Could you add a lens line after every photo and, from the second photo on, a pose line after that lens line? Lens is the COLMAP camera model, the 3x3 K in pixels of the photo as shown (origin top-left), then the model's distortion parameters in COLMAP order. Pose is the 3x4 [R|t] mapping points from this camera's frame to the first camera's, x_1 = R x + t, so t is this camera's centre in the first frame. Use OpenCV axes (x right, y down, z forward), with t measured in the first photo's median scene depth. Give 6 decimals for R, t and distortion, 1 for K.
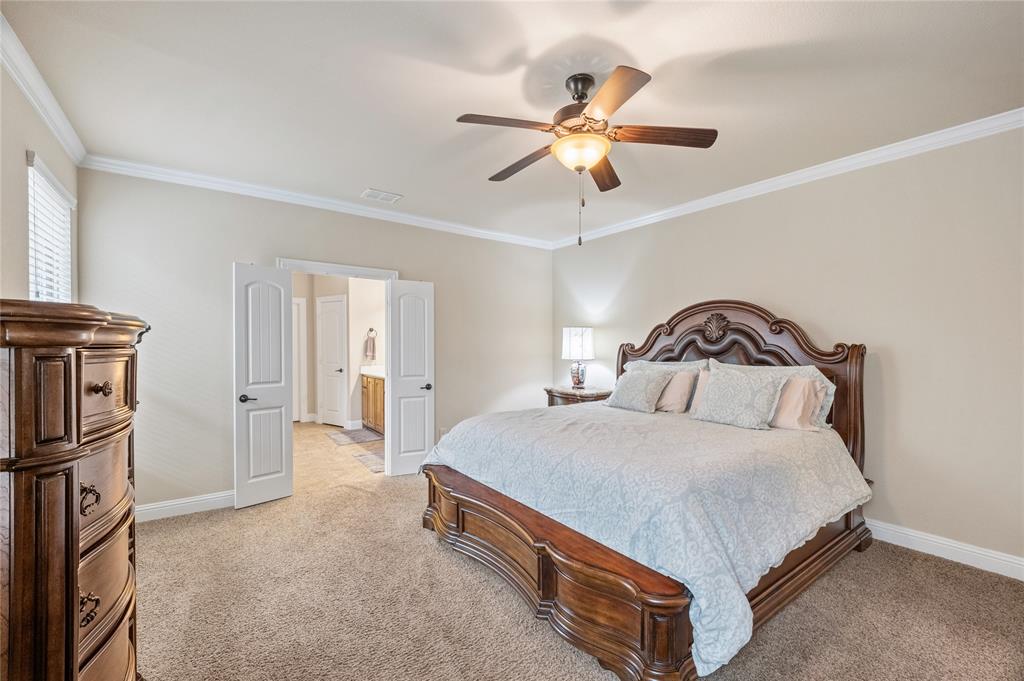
lens RADIAL K [[421.2, 0, 514.5], [0, 421.2, 342.4], [0, 0, 1]] dist [-0.004324, -0.003367]
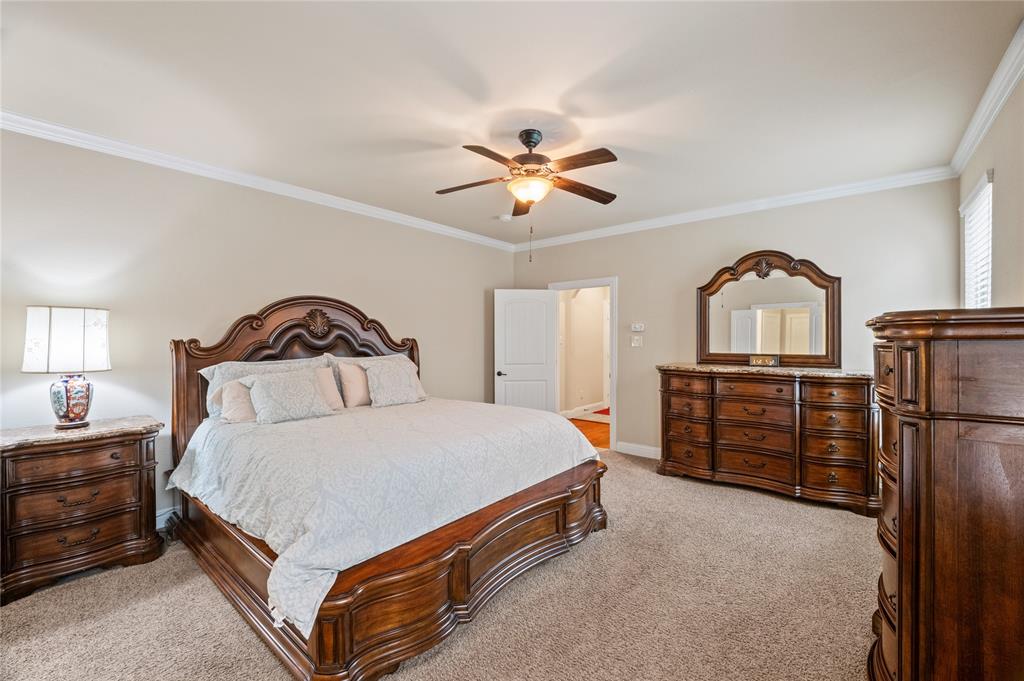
lens RADIAL K [[421.2, 0, 513.3], [0, 421.2, 335.4], [0, 0, 1]] dist [-0.004324, -0.003367]
pose [[-0.230320, 0.004065, 0.973106, -0.628725], [-0.000810, 0.999990, -0.004369, -0.001063], [-0.973115, -0.001795, -0.230315, 0.786260]]
